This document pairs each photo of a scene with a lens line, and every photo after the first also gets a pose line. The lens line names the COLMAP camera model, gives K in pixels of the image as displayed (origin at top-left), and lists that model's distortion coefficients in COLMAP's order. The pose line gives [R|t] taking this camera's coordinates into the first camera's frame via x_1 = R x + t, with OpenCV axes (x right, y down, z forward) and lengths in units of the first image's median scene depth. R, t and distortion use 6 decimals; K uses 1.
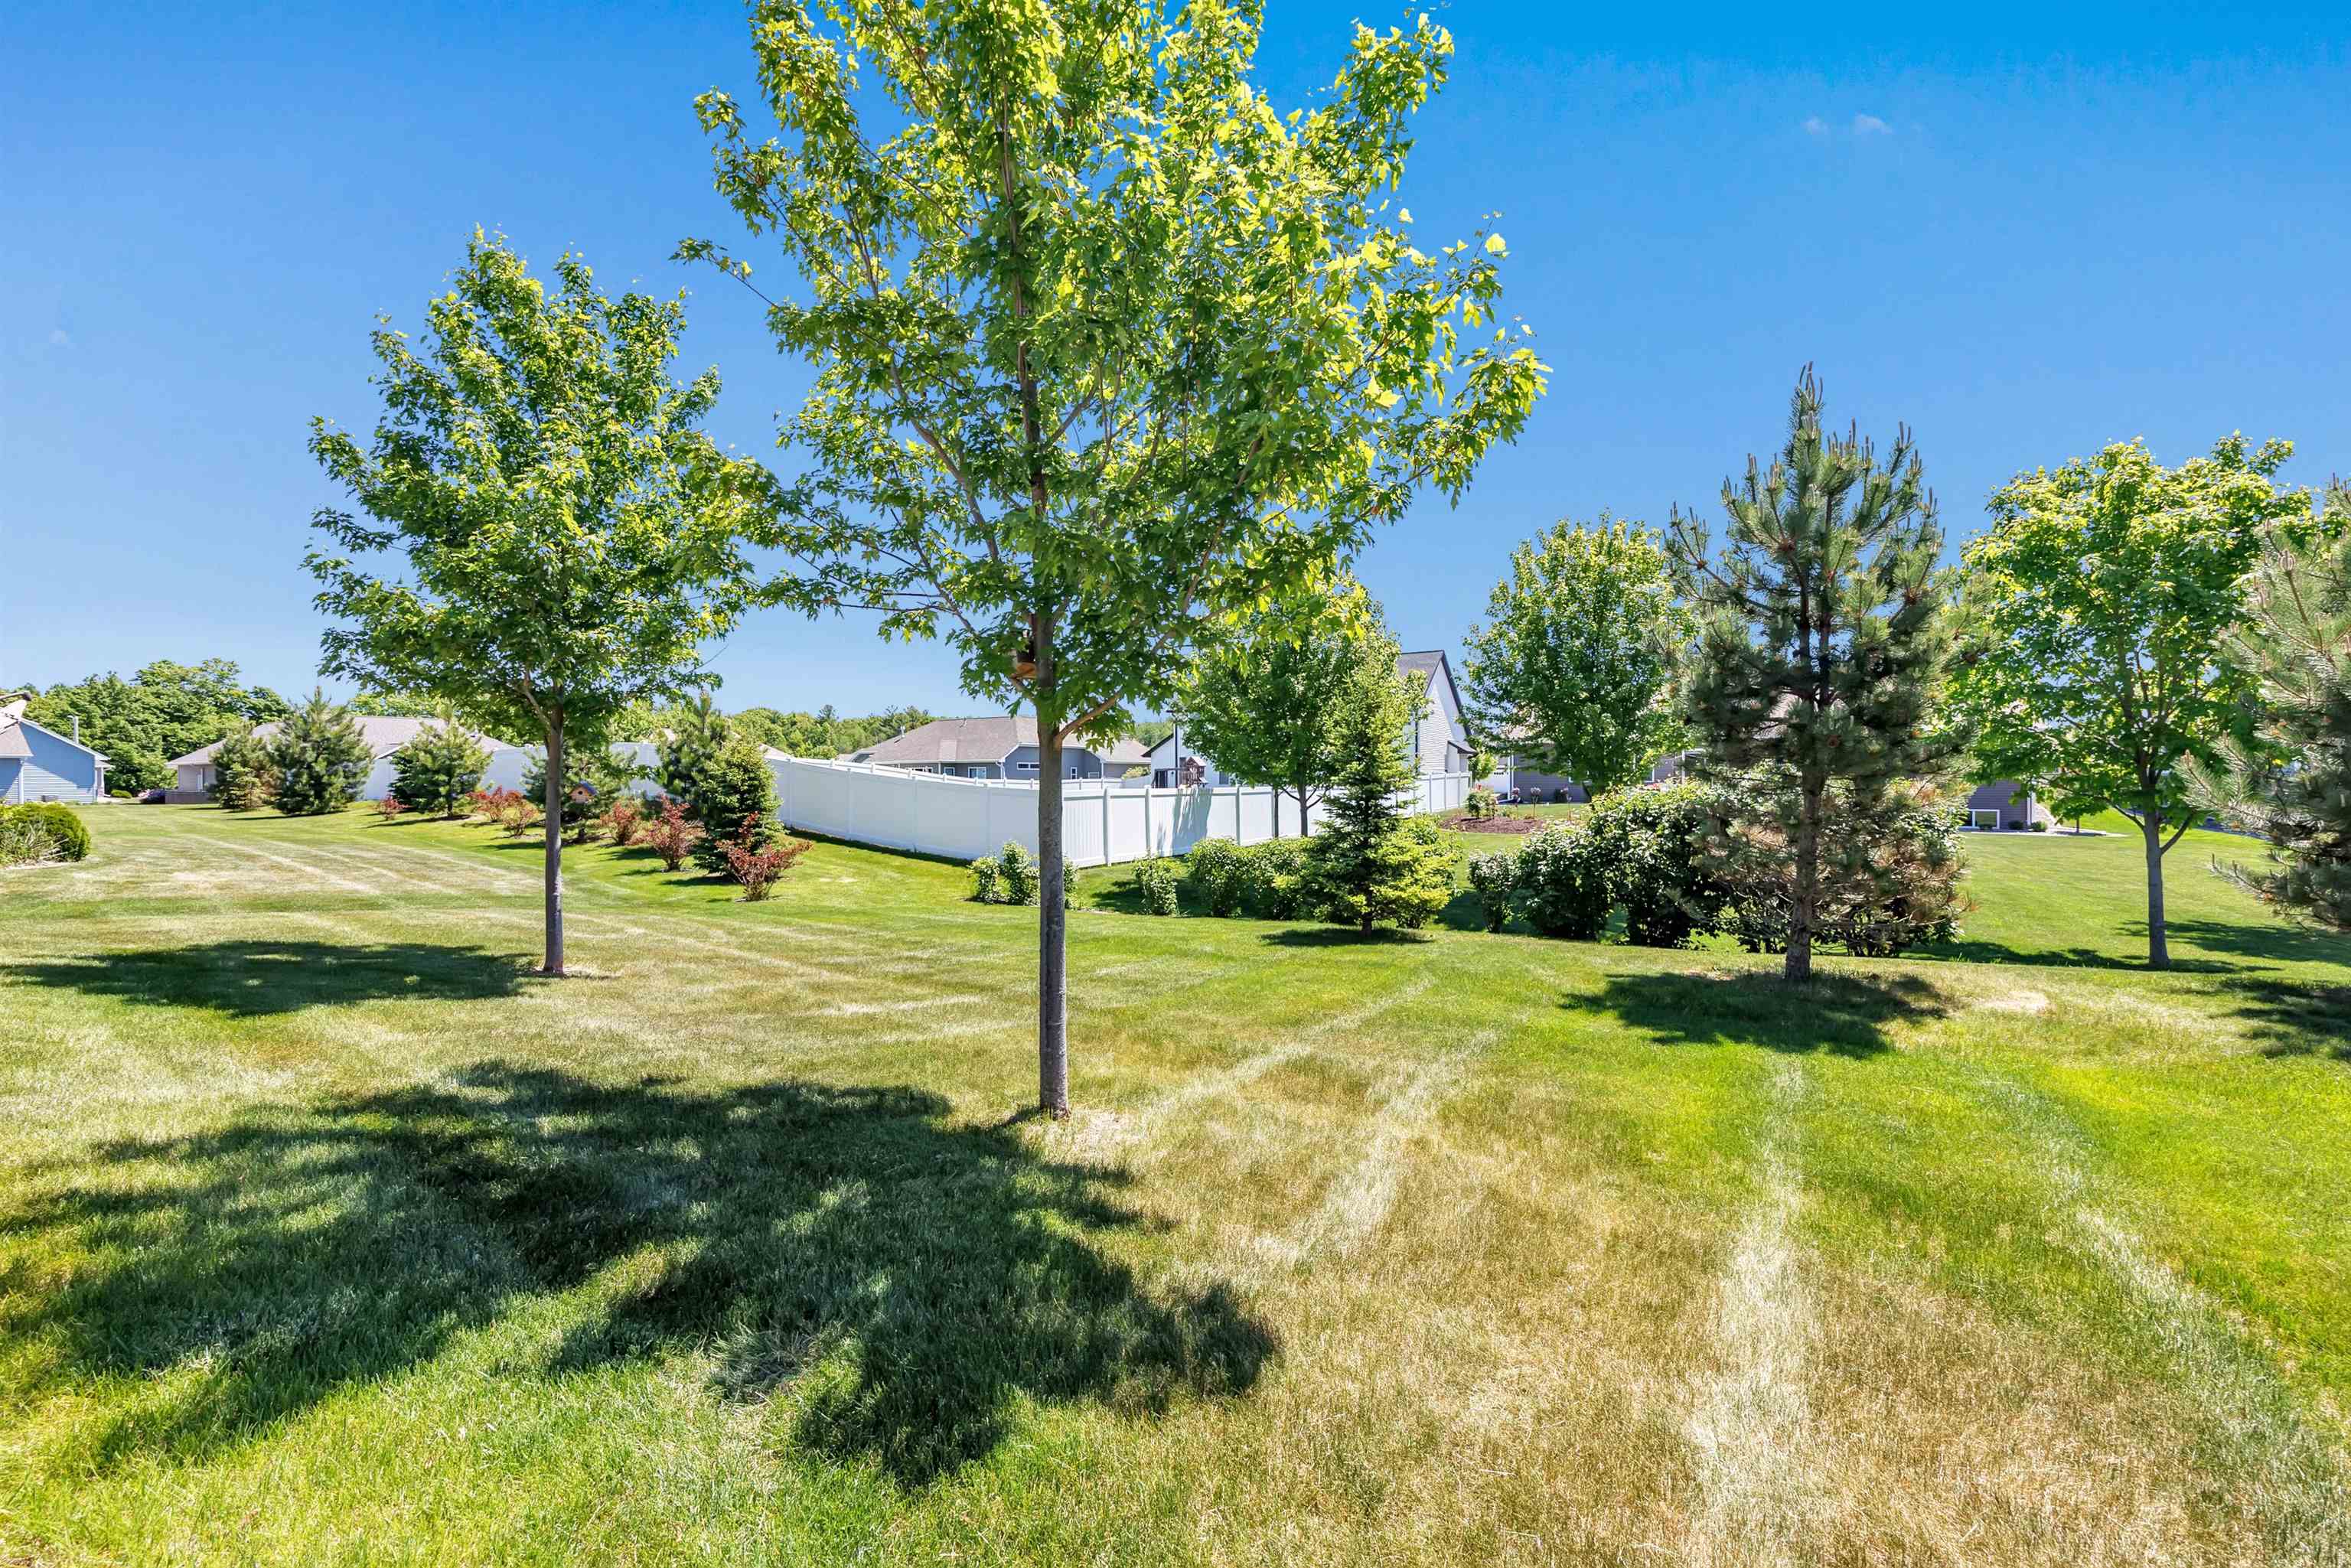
lens RADIAL K [[950.2, 0, 1190.8], [0, 950.2, 779.7], [0, 0, 1]] dist [0.002652, -0.000107]
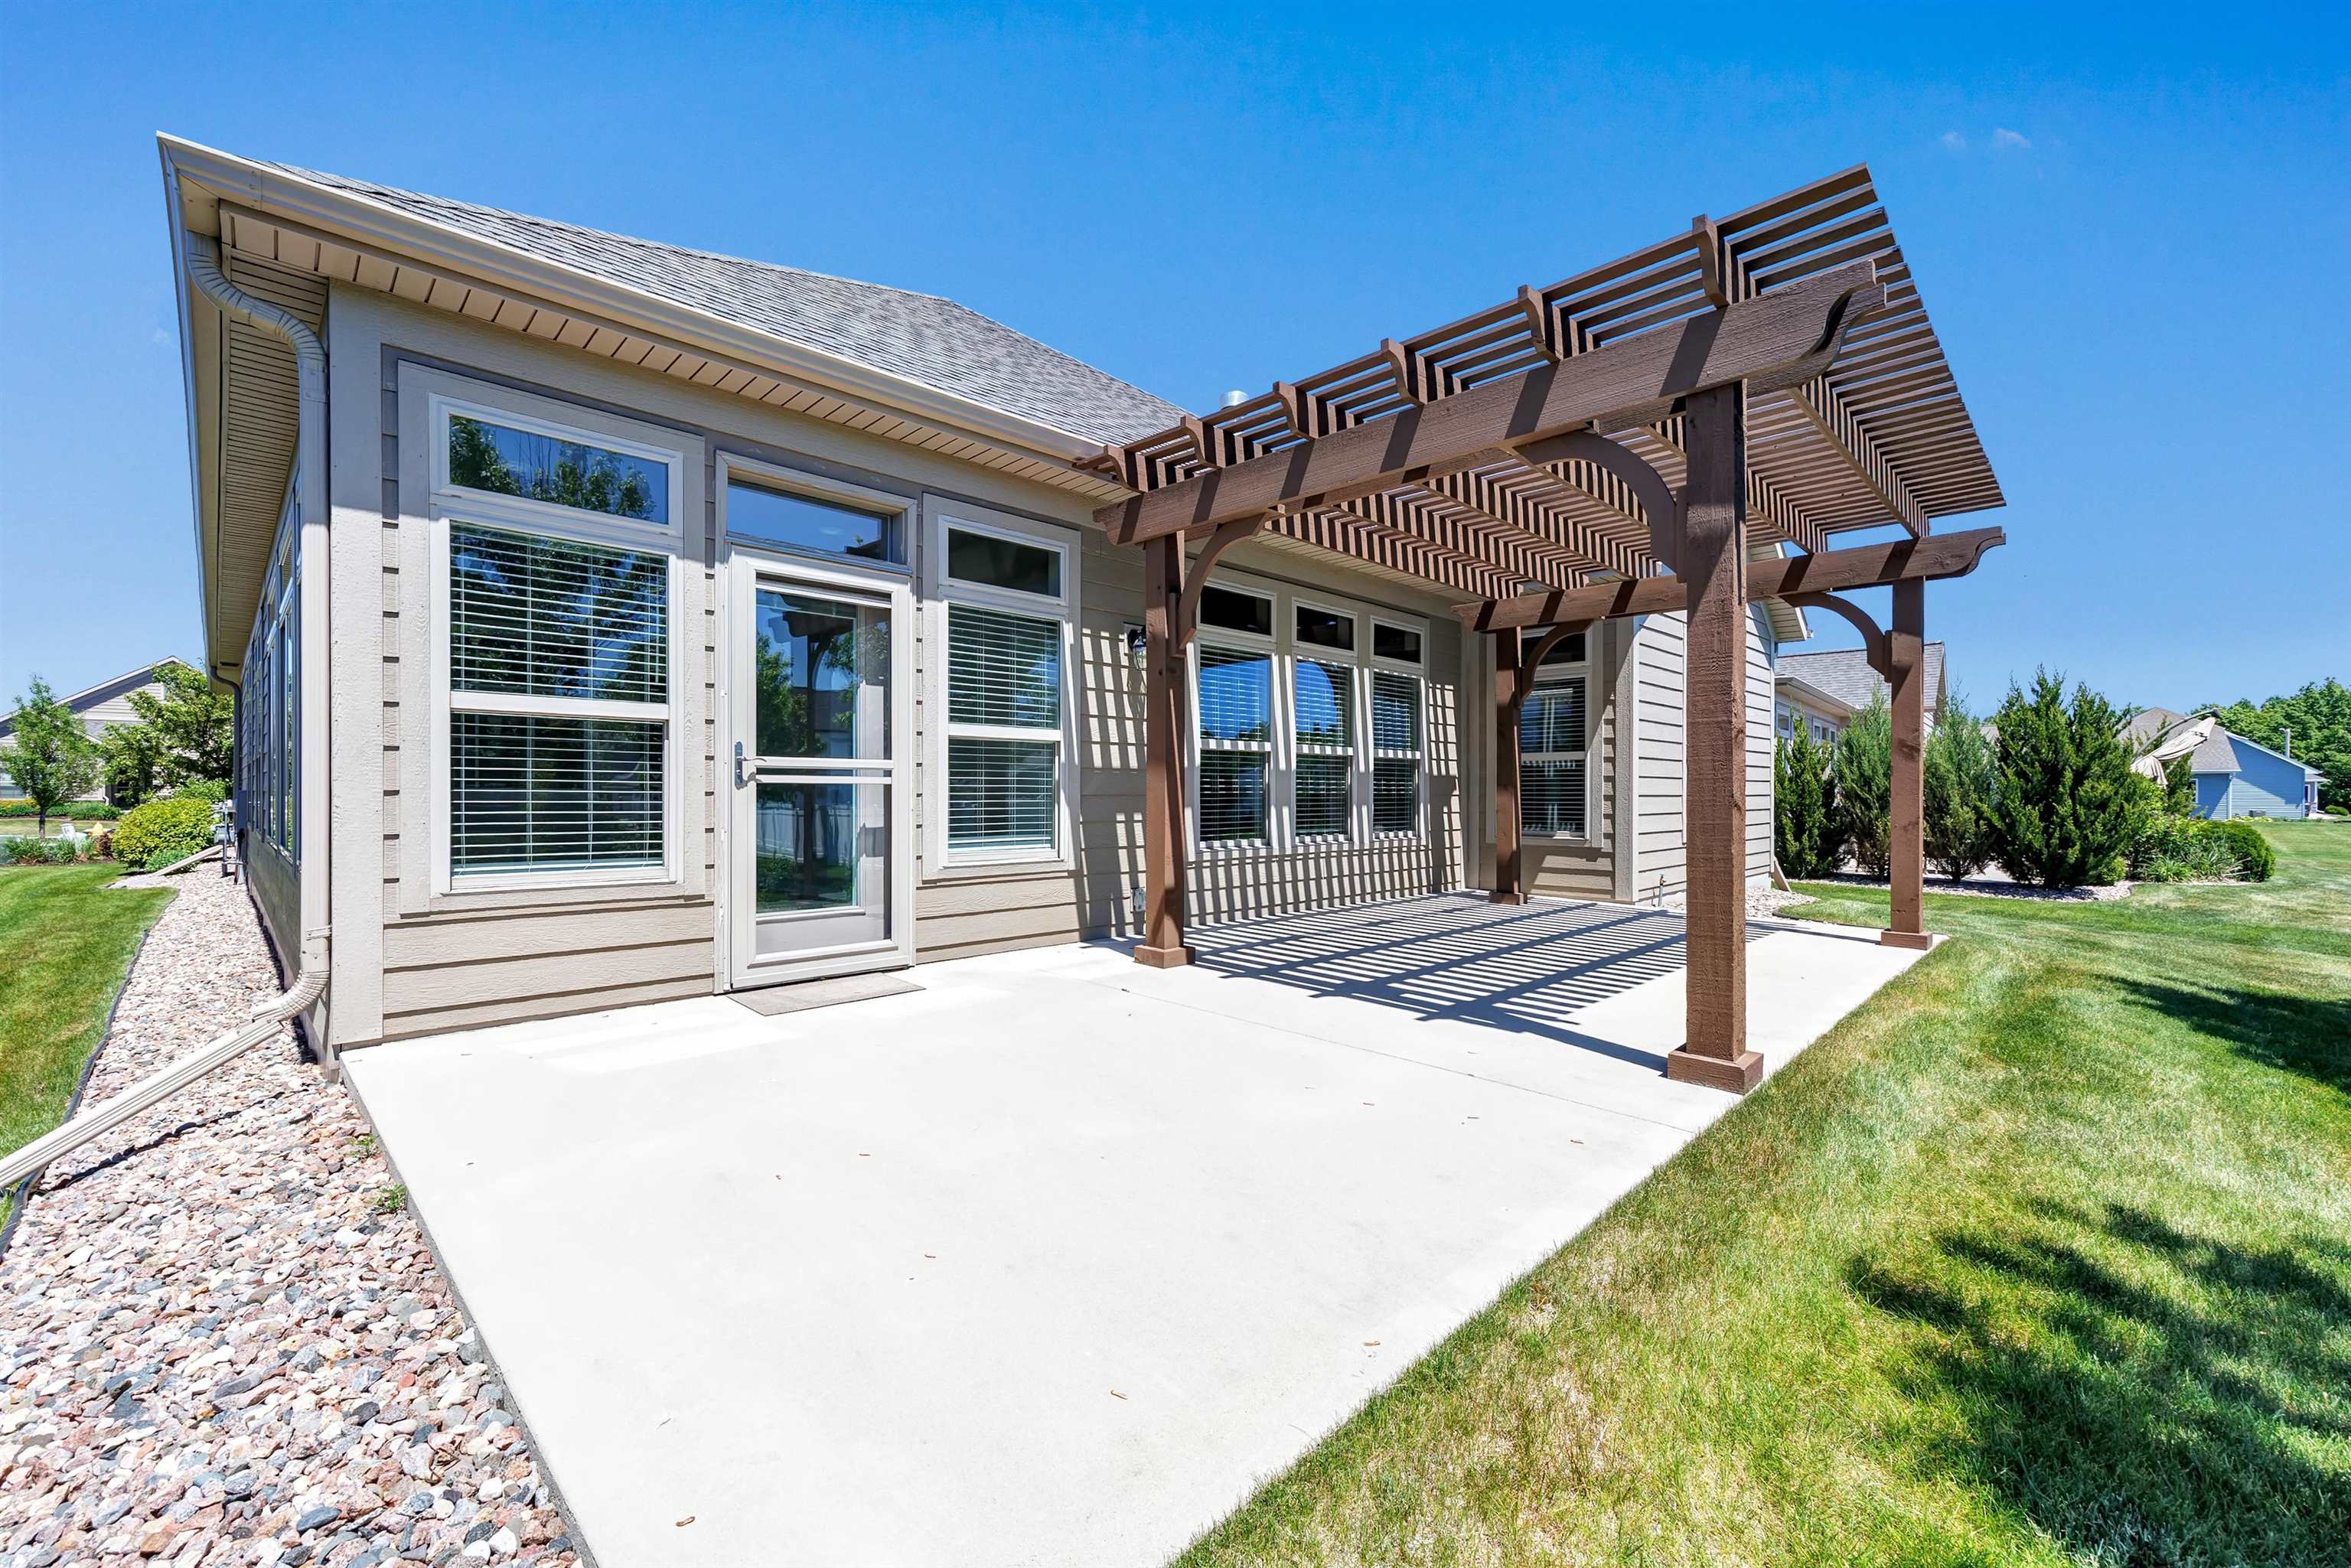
lens RADIAL K [[950.2, 0, 1181.8], [0, 950.2, 785.2], [0, 0, 1]] dist [0.002652, -0.000107]
pose [[-0.177663, -0.005122, -0.984078, -0.048914], [0.000925, 0.999985, -0.005372, -0.012356], [0.984091, -0.001864, -0.177655, 0.165572]]
